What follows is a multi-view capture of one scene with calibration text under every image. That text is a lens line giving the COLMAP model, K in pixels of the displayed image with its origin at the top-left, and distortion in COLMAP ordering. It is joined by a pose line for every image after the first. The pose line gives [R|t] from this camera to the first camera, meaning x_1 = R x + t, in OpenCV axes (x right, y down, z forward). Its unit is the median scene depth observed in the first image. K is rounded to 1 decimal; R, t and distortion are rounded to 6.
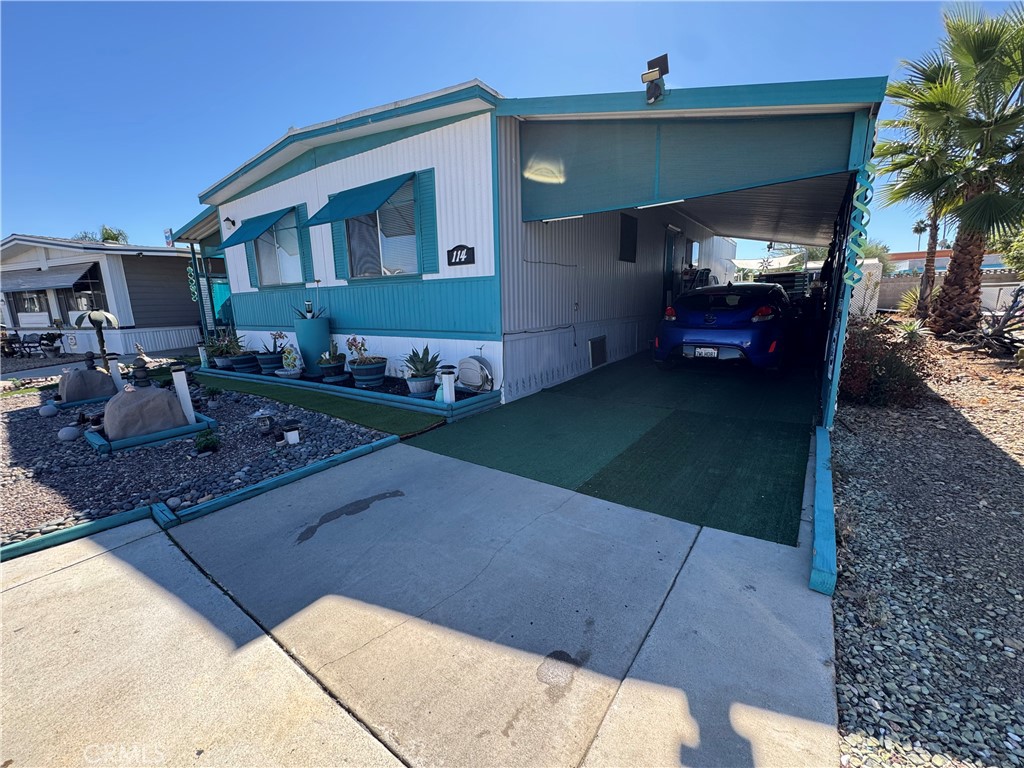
lens RADIAL K [[428.0, 0, 512.0], [0, 428.0, 384.0], [0, 0, 1]] dist [0.000342, 0.000176]
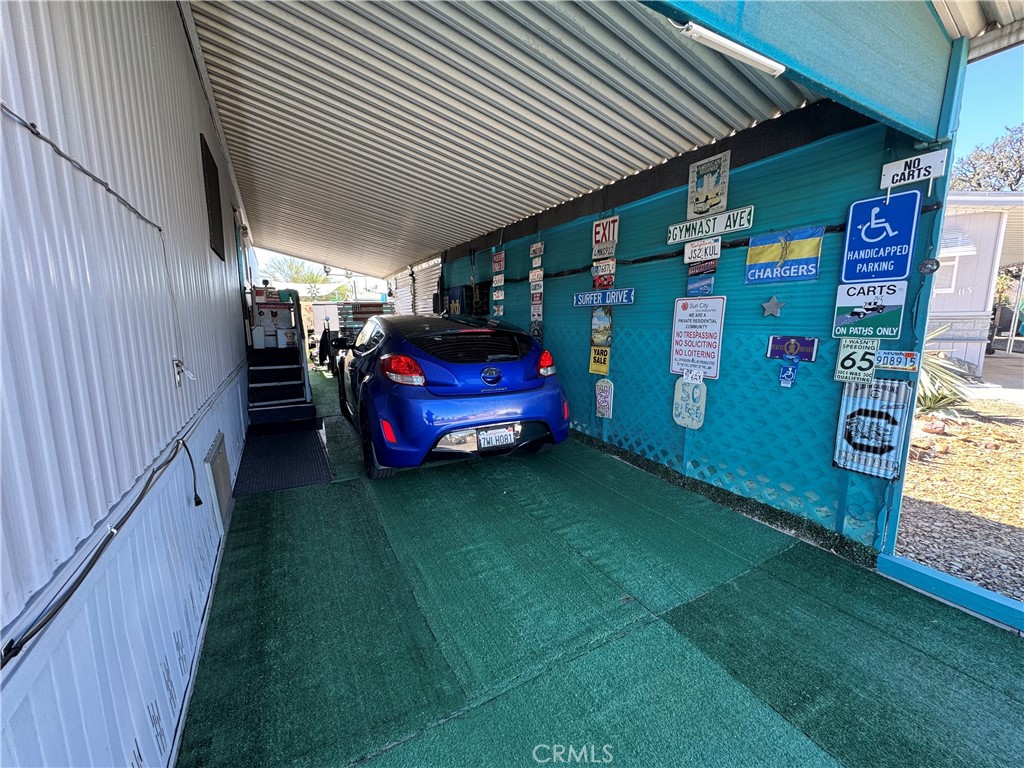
lens RADIAL K [[411.1, 0, 512.0], [0, 411.1, 384.0], [0, 0, 1]] dist [-0.001928, -0.000192]
pose [[0.428228, -0.113413, 0.896526, -0.006682], [0.164917, 0.985241, 0.045863, -0.177714], [-0.888495, 0.128212, 0.440612, 0.811114]]
